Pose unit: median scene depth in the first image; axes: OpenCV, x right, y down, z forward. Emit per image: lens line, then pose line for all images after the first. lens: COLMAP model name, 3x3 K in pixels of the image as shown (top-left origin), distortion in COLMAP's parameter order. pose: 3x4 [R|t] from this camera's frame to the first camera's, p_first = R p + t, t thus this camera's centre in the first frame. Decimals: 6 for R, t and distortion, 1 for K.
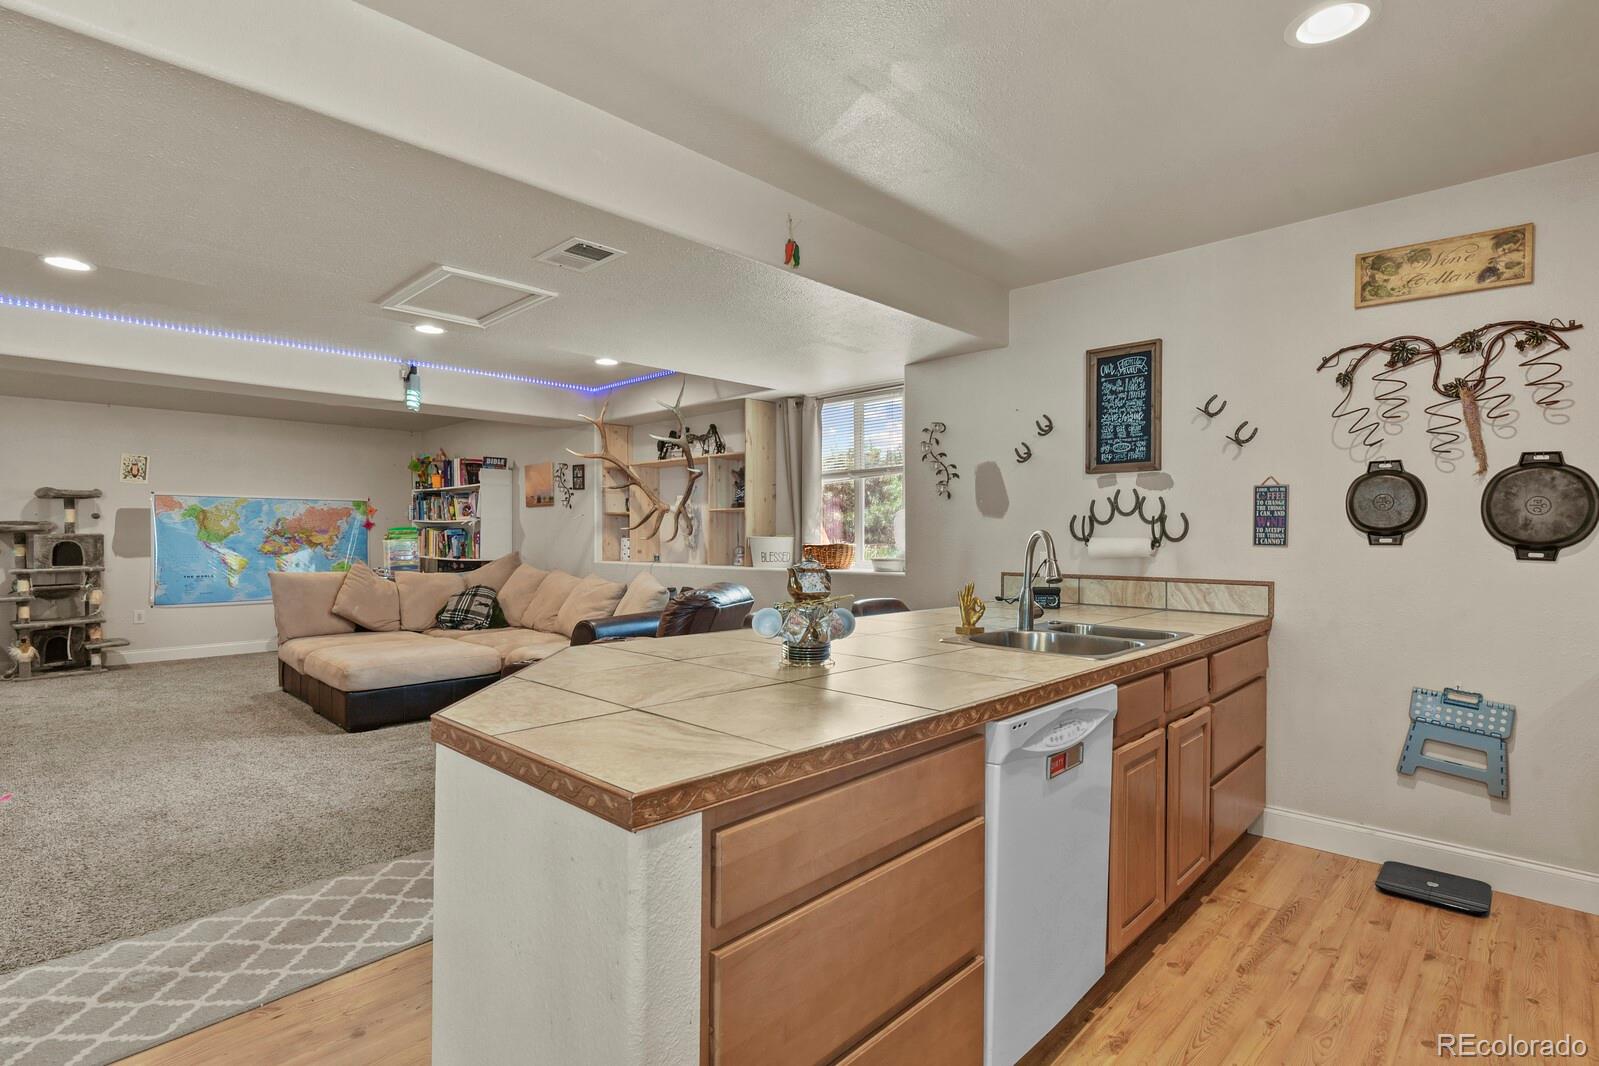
lens RADIAL K [[771.9, 0, 811.2], [0, 771.9, 533.0], [0, 0, 1]] dist [0.004921, -0.008012]
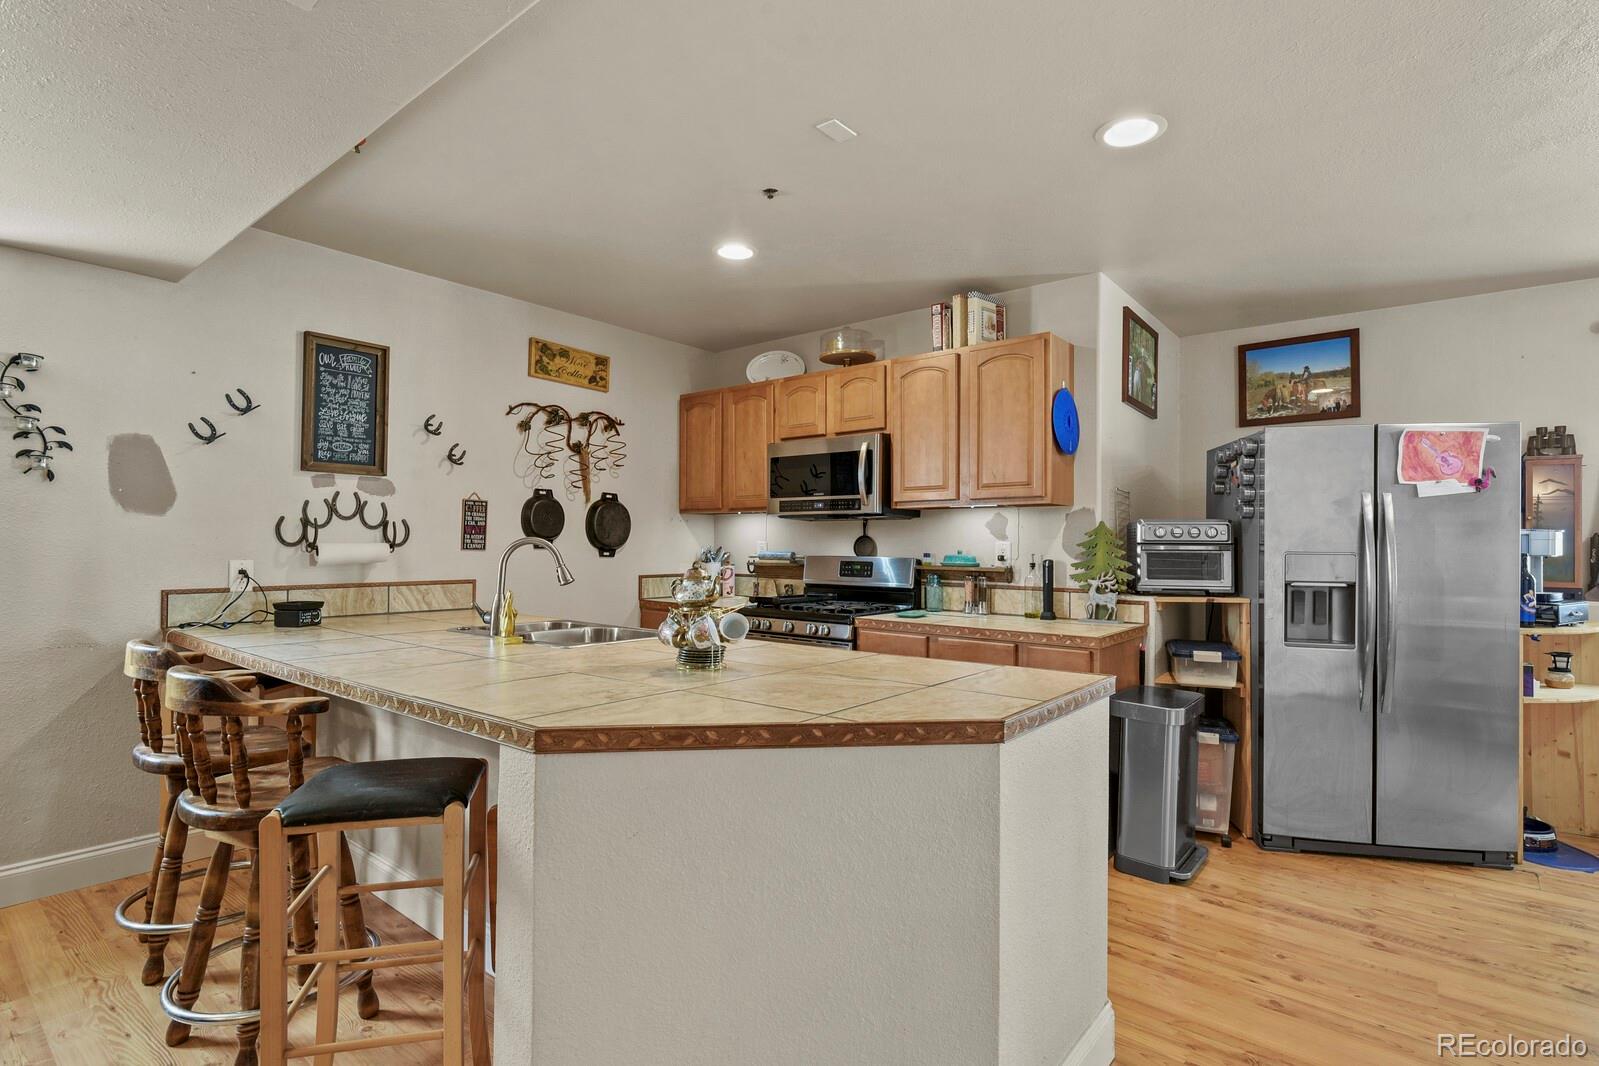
lens RADIAL K [[771.9, 0, 796.2], [0, 771.9, 531.3], [0, 0, 1]] dist [0.004921, -0.008012]
pose [[-0.065631, 0.012629, 0.997764, -0.369051], [-0.011846, 0.999840, -0.013435, -0.001241], [-0.997774, -0.012701, -0.065471, 0.328742]]
